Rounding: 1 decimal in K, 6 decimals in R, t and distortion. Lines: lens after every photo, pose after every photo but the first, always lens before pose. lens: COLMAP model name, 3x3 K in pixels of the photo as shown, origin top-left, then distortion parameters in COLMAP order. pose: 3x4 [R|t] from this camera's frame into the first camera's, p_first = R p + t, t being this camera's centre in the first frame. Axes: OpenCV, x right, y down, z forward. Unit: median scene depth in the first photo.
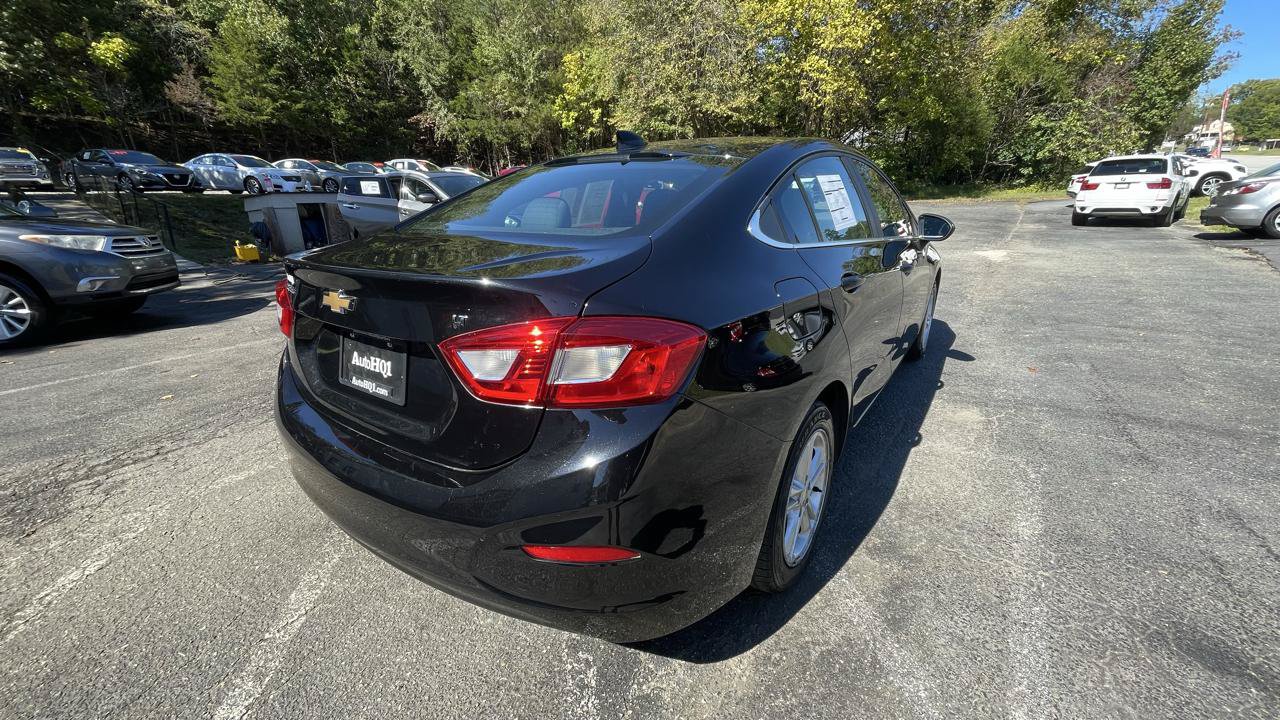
lens RADIAL K [[515.5, 0, 640.9], [0, 515.5, 359.8], [0, 0, 1]] dist [-0.003351, 0.000544]
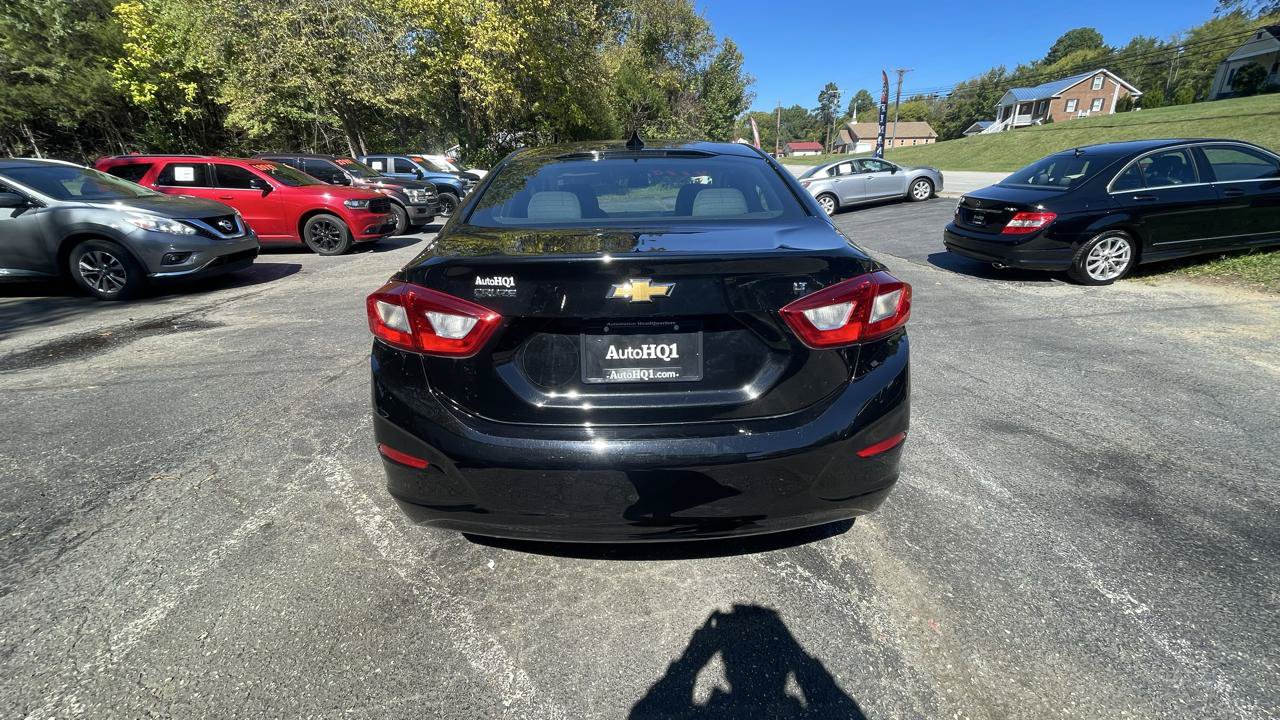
lens RADIAL K [[515.5, 0, 640.9], [0, 515.5, 359.8], [0, 0, 1]] dist [-0.003351, 0.000544]
pose [[0.810852, -0.185761, 0.554989, -0.043534], [0.183947, 0.981125, 0.059643, -0.001531], [-0.555592, 0.053727, 0.829717, 0.006539]]
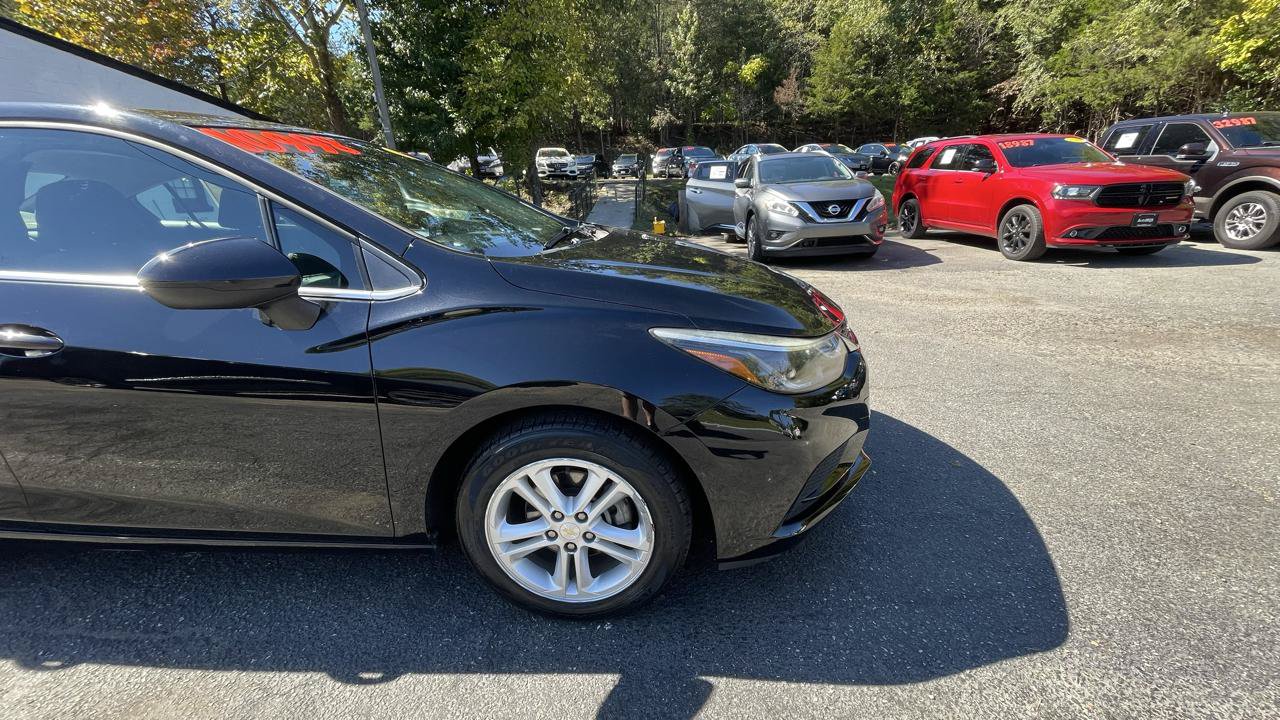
lens RADIAL K [[515.5, 0, 640.9], [0, 515.5, 359.8], [0, 0, 1]] dist [-0.003351, 0.000544]
pose [[0.514229, 0.276297, -0.811929, 0.098903], [-0.250059, 0.953856, 0.166221, -0.031382], [0.820390, 0.117554, 0.559591, 0.097667]]
